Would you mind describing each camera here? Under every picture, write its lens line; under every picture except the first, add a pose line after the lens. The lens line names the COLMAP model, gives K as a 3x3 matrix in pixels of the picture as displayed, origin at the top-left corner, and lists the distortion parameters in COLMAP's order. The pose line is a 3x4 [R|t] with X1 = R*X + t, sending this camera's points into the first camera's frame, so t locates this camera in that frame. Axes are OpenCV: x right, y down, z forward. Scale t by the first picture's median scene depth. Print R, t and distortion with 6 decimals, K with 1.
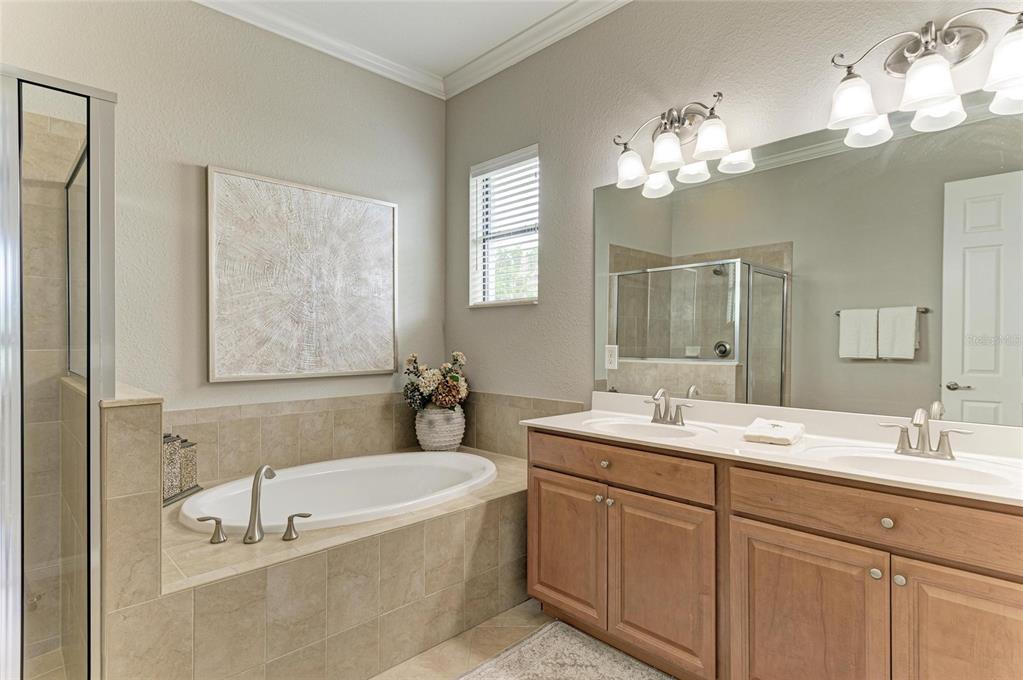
lens RADIAL K [[538.1, 0, 511.6], [0, 538.1, 347.9], [0, 0, 1]] dist [0.006887, 0.000977]
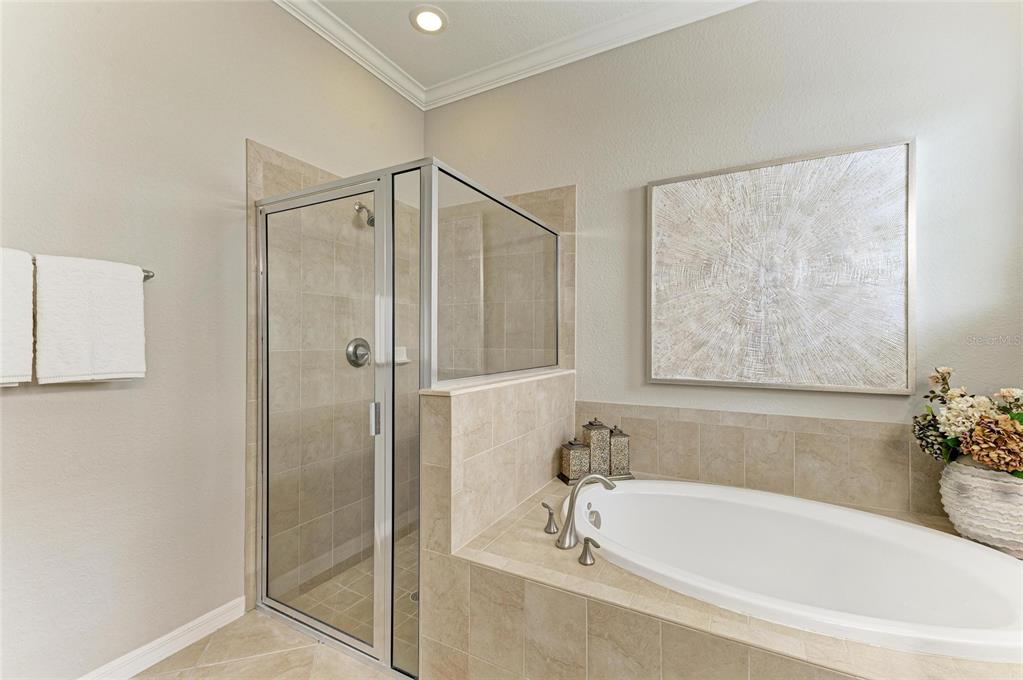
lens RADIAL K [[422.0, 0, 511.3], [0, 422.0, 344.9], [0, 0, 1]] dist [0.009906, -0.000241]
pose [[0.298186, 0.008309, -0.954471, 0.153104], [-0.016298, 0.999861, 0.003613, -0.009383], [0.954369, 0.014478, 0.298280, 0.437481]]
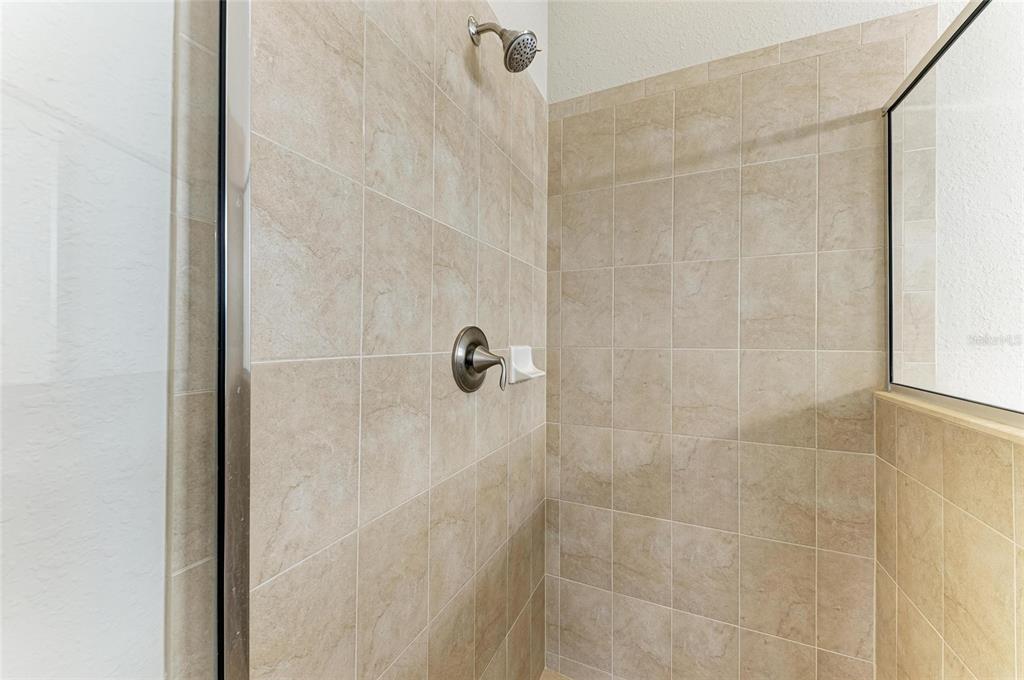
lens RADIAL K [[378.0, 0, 513.2], [0, 378.0, 336.1], [0, 0, 1]] dist [0.003260, 0.000079]
pose [[0.361890, -0.010386, -0.932163, -0.428752], [-0.012872, 0.999787, -0.016137, -0.001523], [0.932132, 0.017839, 0.361679, 0.308554]]
